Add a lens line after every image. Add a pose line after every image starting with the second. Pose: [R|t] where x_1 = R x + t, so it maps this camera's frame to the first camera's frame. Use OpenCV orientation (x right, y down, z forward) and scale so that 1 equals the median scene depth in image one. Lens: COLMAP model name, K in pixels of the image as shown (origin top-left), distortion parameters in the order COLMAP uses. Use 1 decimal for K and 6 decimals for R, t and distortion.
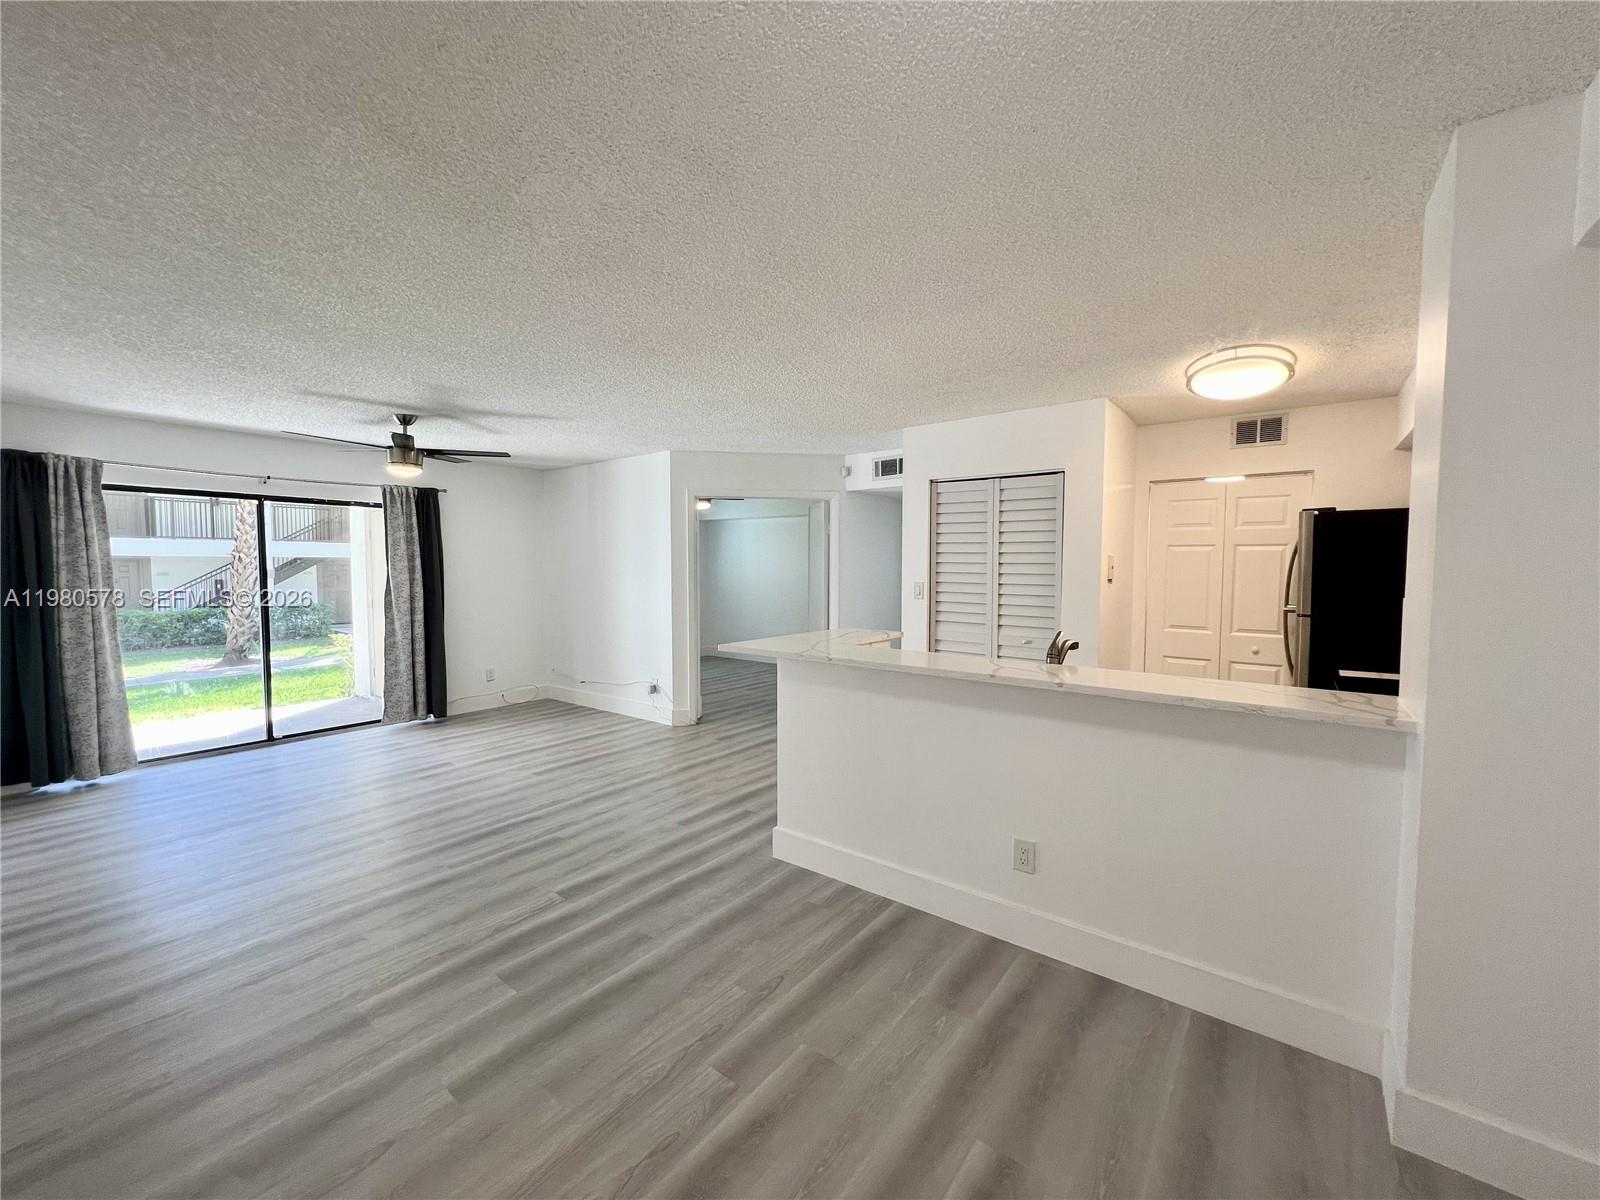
lens RADIAL K [[640.2, 0, 800.1], [0, 640.2, 601.6], [0, 0, 1]] dist [-0.003937, 0.001597]
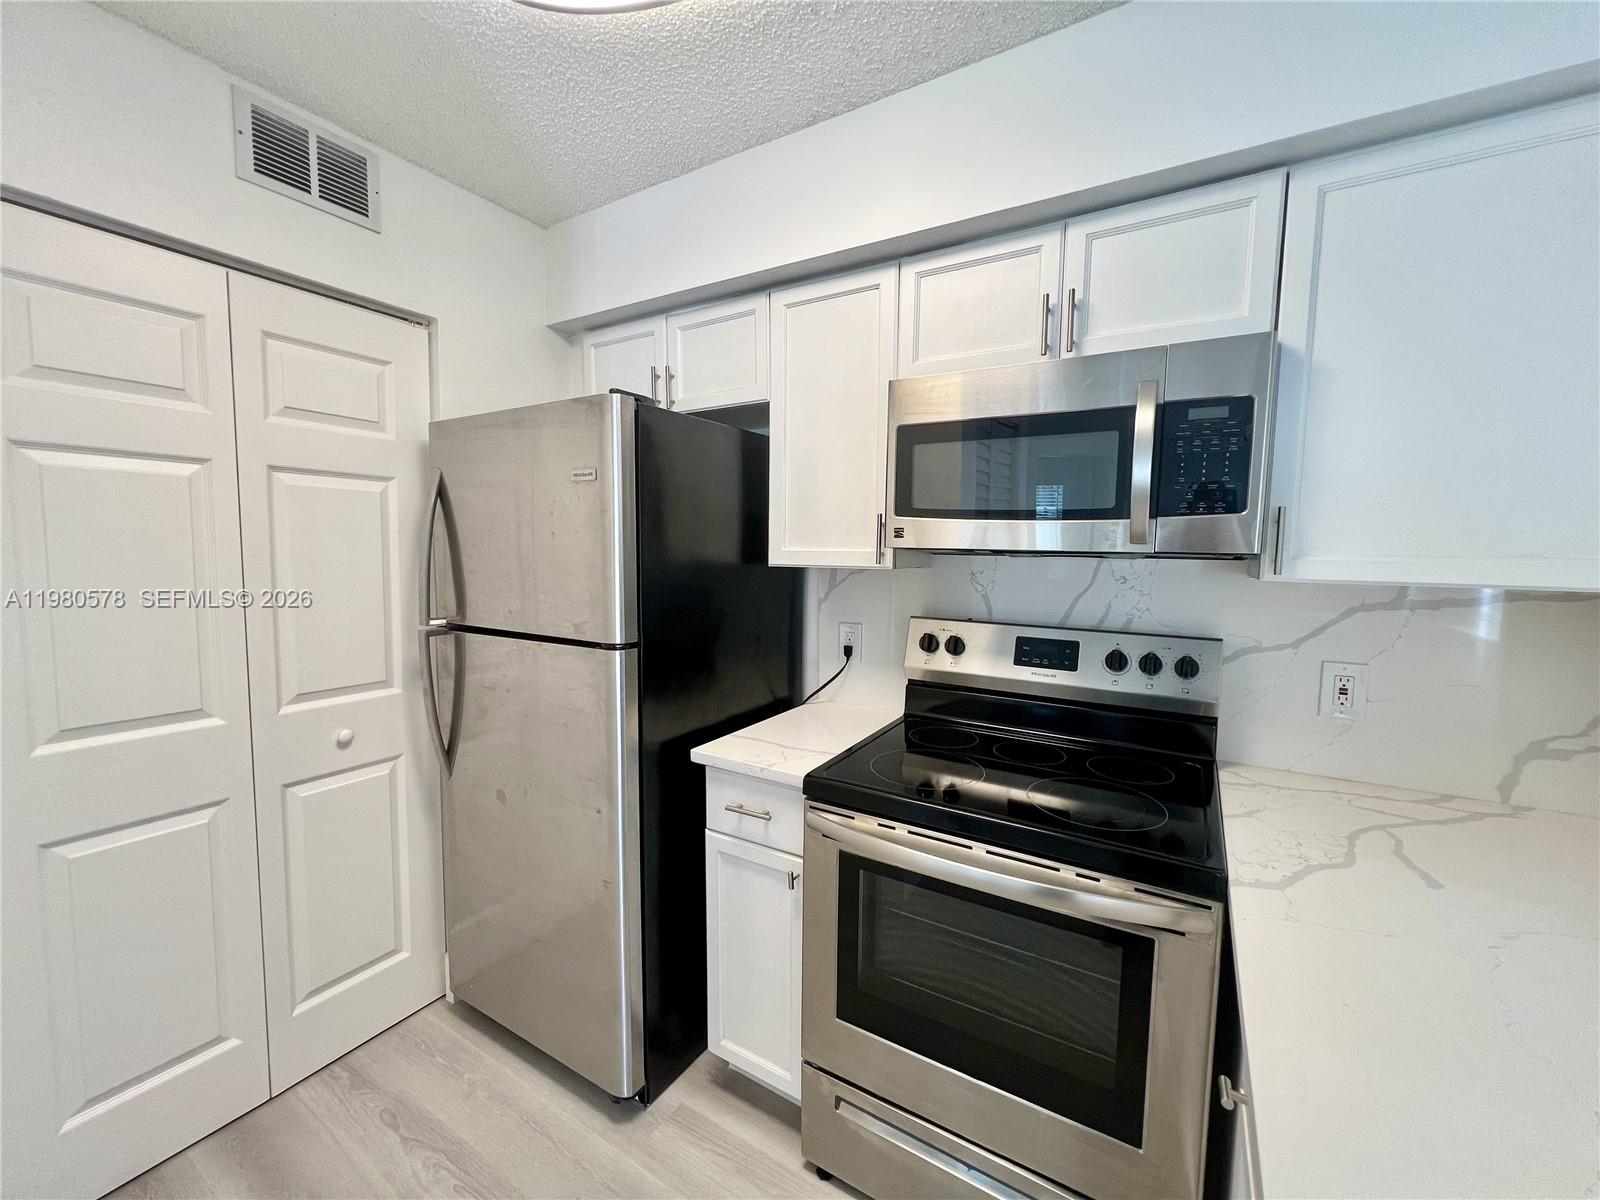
lens RADIAL K [[641.6, 0, 801.4], [0, 641.6, 597.8], [0, 0, 1]] dist [-0.003515, 0.000672]
pose [[-0.110007, -0.082321, 0.990516, 0.340285], [0.044177, 0.995174, 0.087614, -0.040583], [-0.992949, 0.053396, -0.105840, 0.885345]]
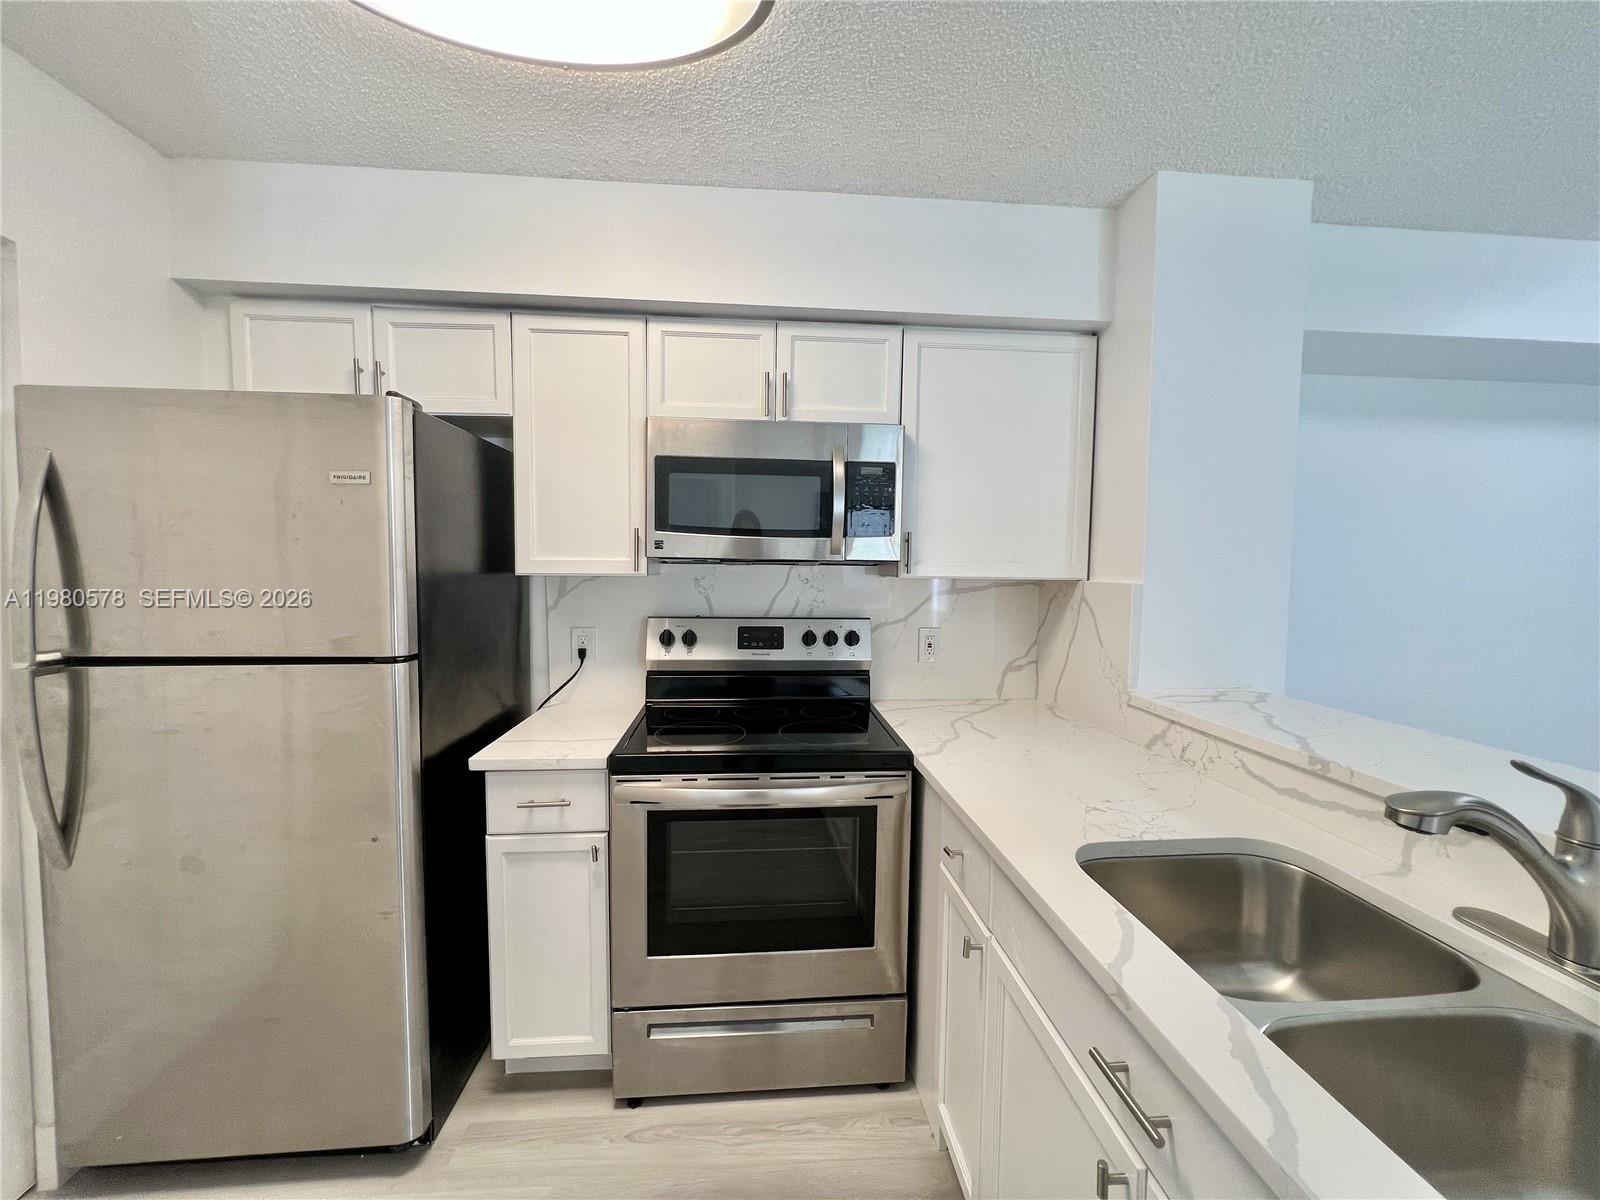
lens RADIAL K [[640.2, 0, 799.1], [0, 640.2, 597.9], [0, 0, 1]] dist [-0.003937, 0.001597]
pose [[-0.673056, -0.046002, 0.738160, 0.305740], [0.031319, 0.995396, 0.090590, -0.043914], [-0.738928, 0.084091, -0.668516, 1.036092]]
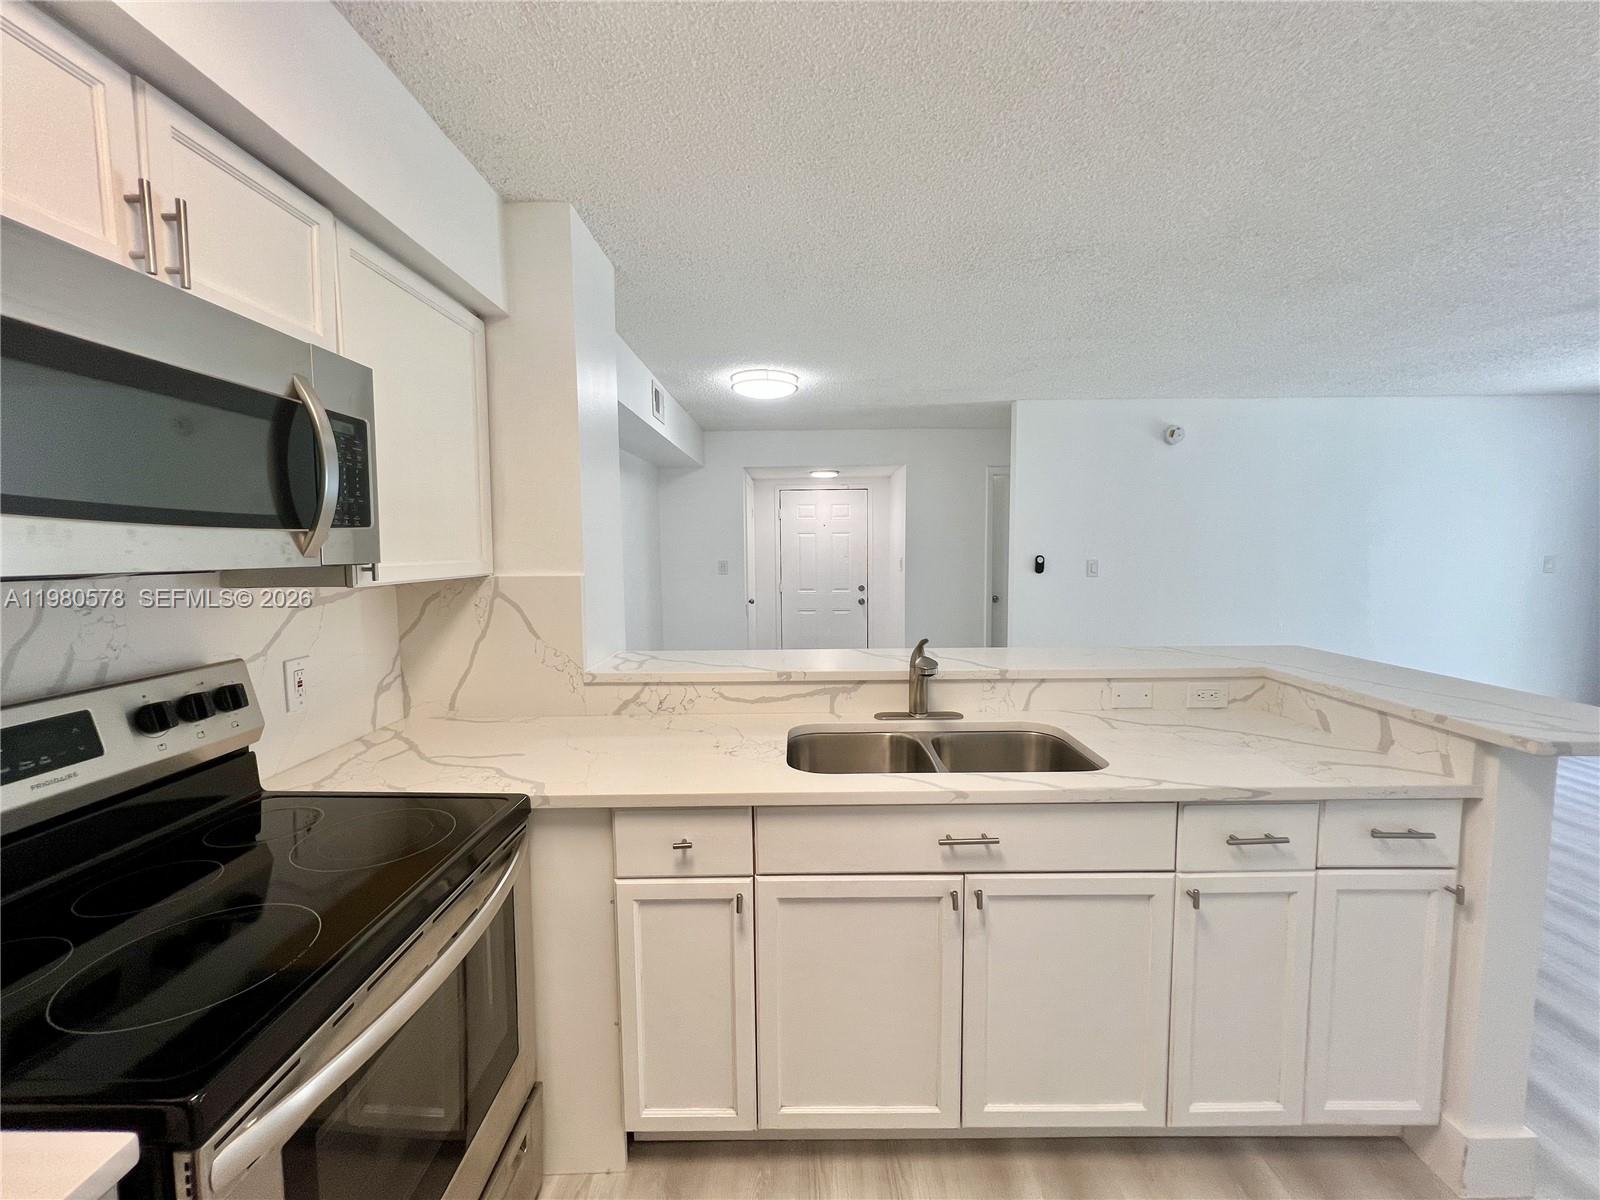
lens RADIAL K [[640.2, 0, 804.0], [0, 640.2, 599.2], [0, 0, 1]] dist [-0.003937, 0.001597]
pose [[-0.791793, 0.057775, -0.608050, 0.674733], [-0.027442, 0.991146, 0.129910, -0.058212], [0.610172, 0.119548, -0.783197, 1.062308]]
